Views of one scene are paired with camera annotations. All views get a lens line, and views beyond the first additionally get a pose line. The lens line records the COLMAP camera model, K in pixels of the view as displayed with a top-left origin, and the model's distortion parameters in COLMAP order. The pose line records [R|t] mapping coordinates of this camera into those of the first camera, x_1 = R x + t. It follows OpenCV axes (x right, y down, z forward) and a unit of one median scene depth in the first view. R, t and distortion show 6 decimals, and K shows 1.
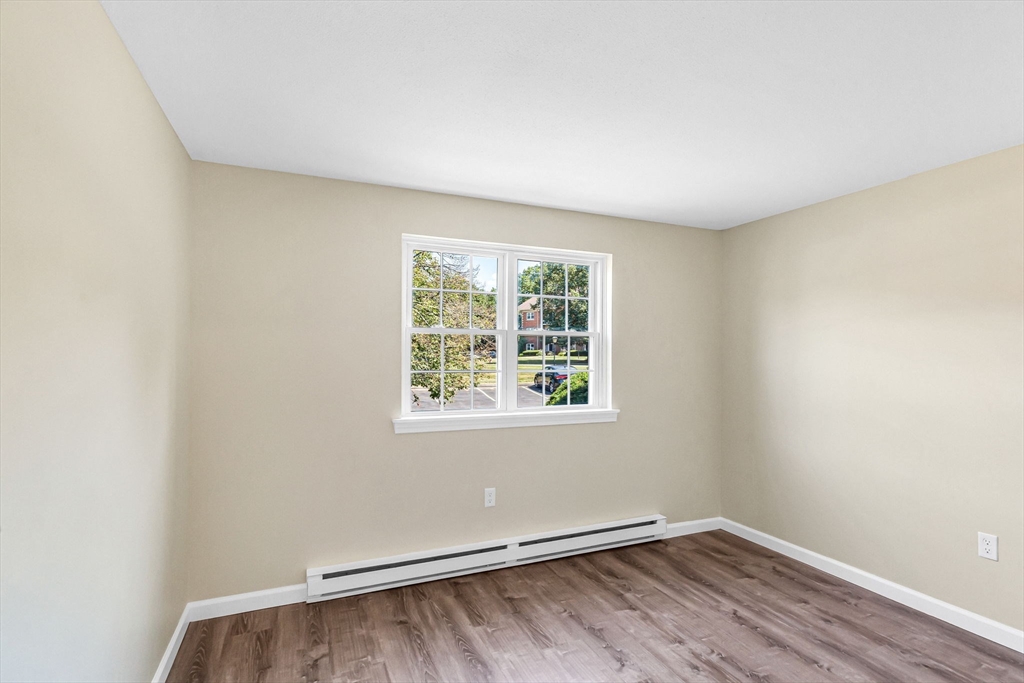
lens RADIAL K [[502.5, 0, 512.5], [0, 502.5, 343.6], [0, 0, 1]] dist [0.003356, 0.000762]
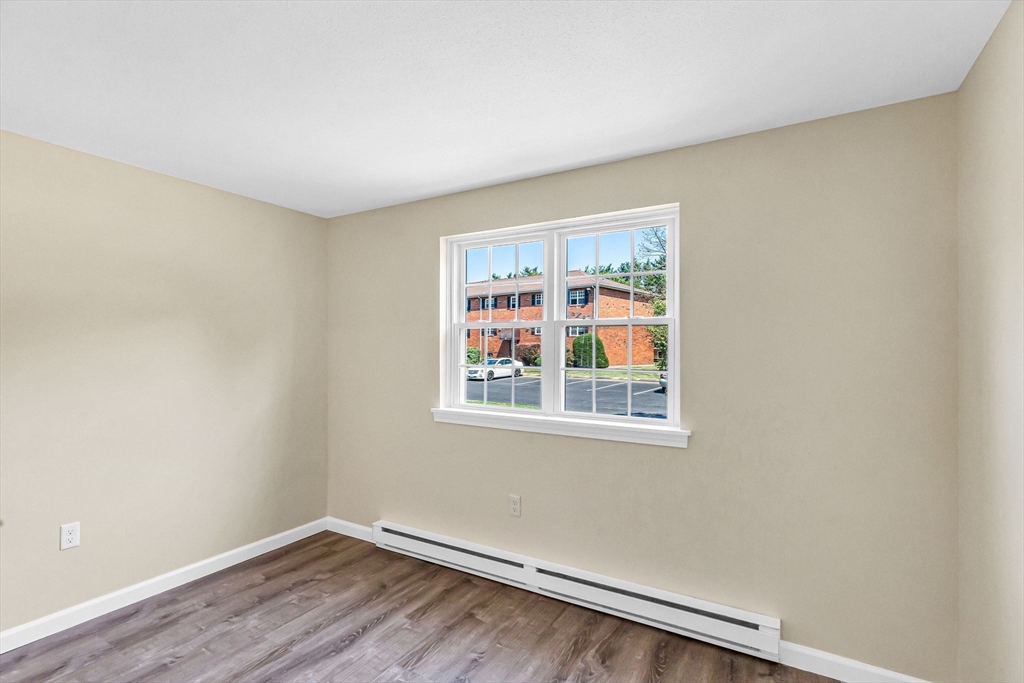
lens RADIAL K [[496.8, 0, 509.2], [0, 496.8, 341.7], [0, 0, 1]] dist [-0.001083, -0.001476]
pose [[0.577793, -0.011633, -0.816101, 0.788865], [0.013623, 0.999897, -0.004608, 0.014452], [0.816070, -0.008455, 0.577891, 0.544402]]
